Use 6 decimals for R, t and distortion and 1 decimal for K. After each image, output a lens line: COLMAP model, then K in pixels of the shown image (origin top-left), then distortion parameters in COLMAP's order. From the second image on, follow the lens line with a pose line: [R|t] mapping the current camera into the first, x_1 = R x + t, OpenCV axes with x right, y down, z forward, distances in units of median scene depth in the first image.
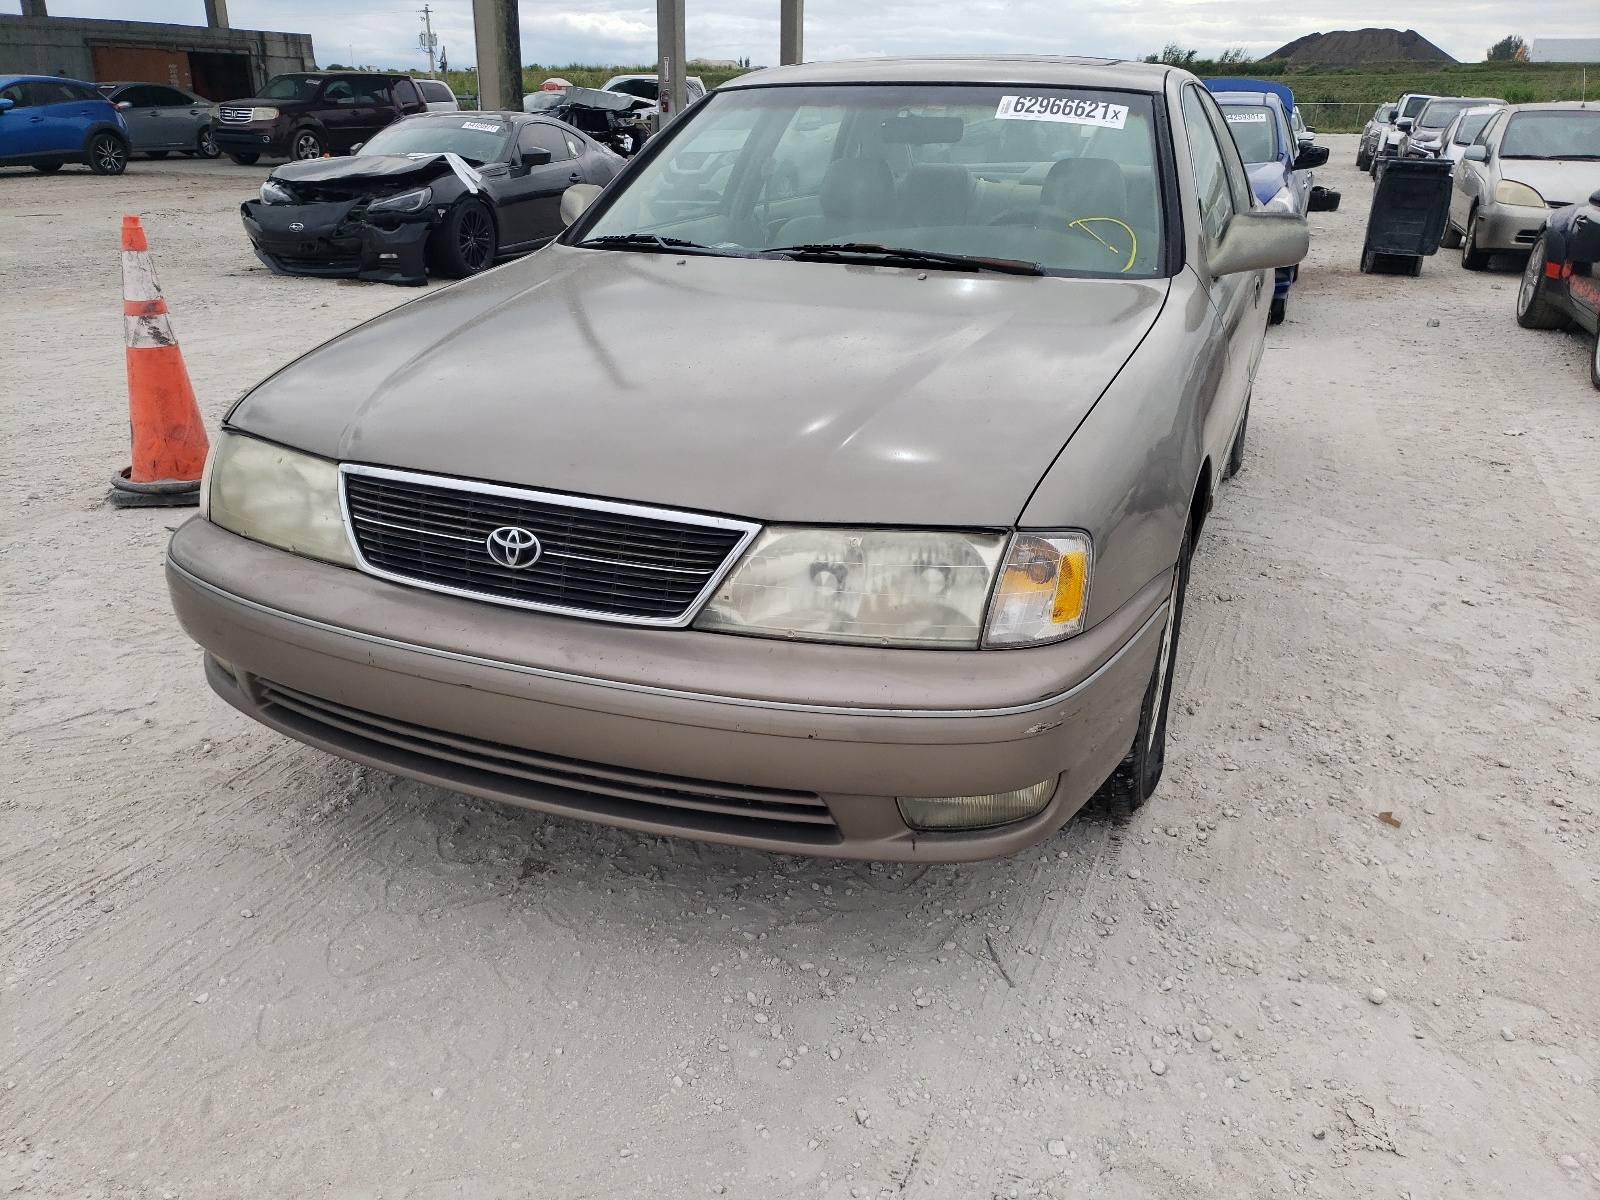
lens RADIAL K [[1212.5, 0, 800.0], [0, 1212.5, 600.0], [0, 0, 1]] dist [0.005688, 0.009559]
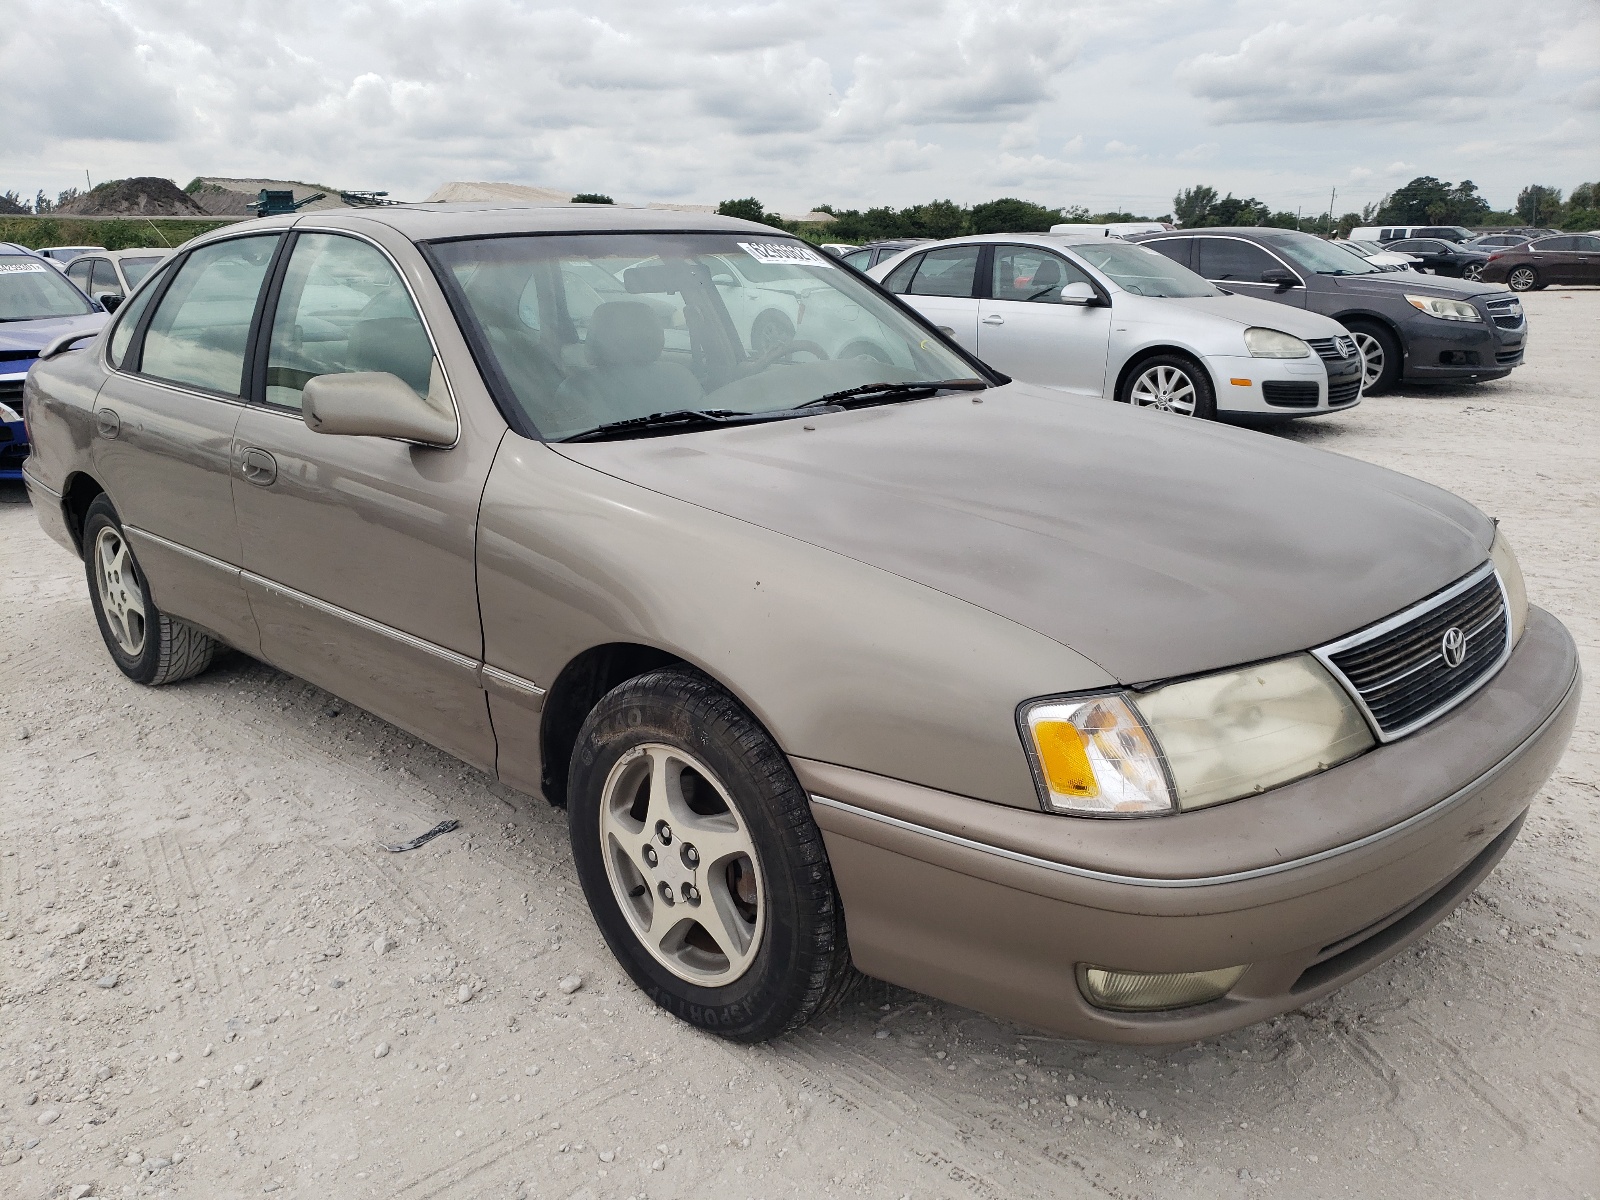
lens RADIAL K [[1222.8, 0, 737.0], [0, 1222.8, 600.2], [0, 0, 1]] dist [0.005223, 0.003426]
pose [[0.428264, -0.268452, 0.862857, -0.852363], [0.359133, 0.926771, 0.110088, -0.255311], [-0.829224, 0.262734, 0.493313, 0.580769]]
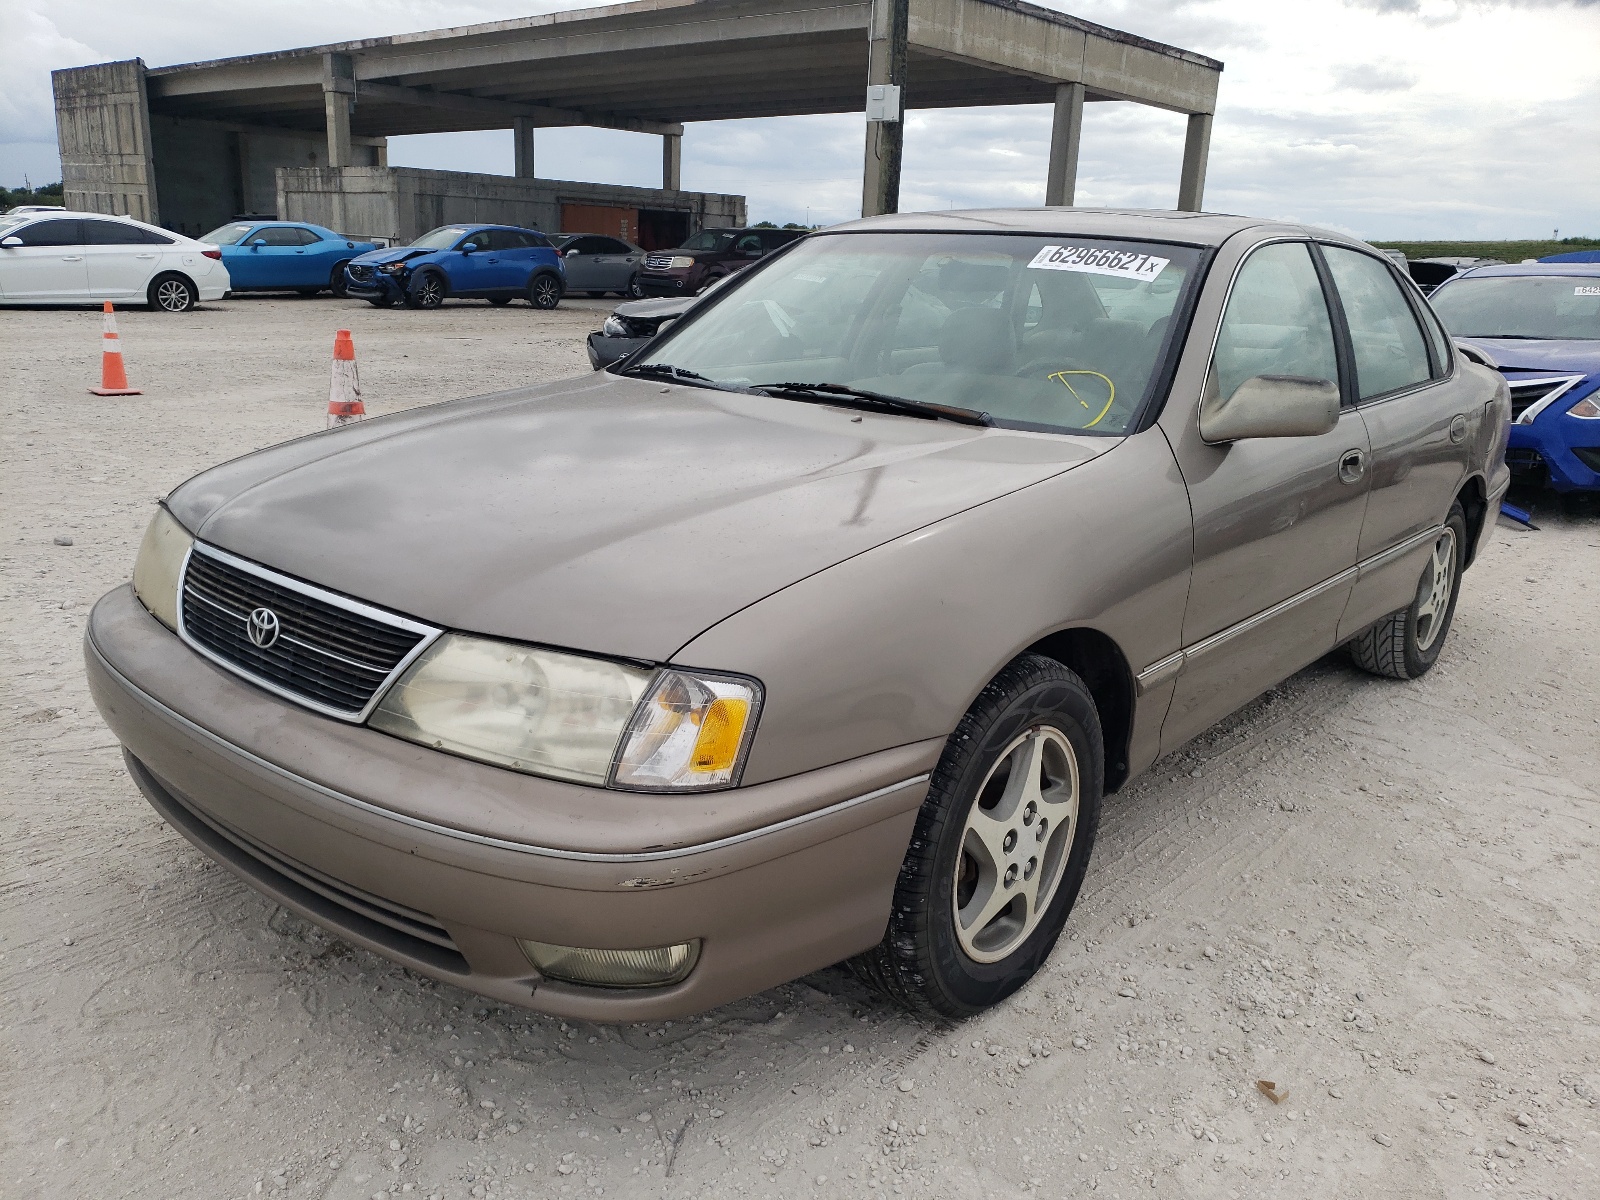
lens RADIAL K [[1214.9, 0, 798.5], [0, 1214.9, 585.1], [0, 0, 1]] dist [0.116233, -0.262617]
pose [[0.948952, 0.106541, -0.296882, 0.307777], [-0.144307, 0.983590, -0.108287, -0.018397], [0.280473, 0.145602, 0.948754, 0.065296]]
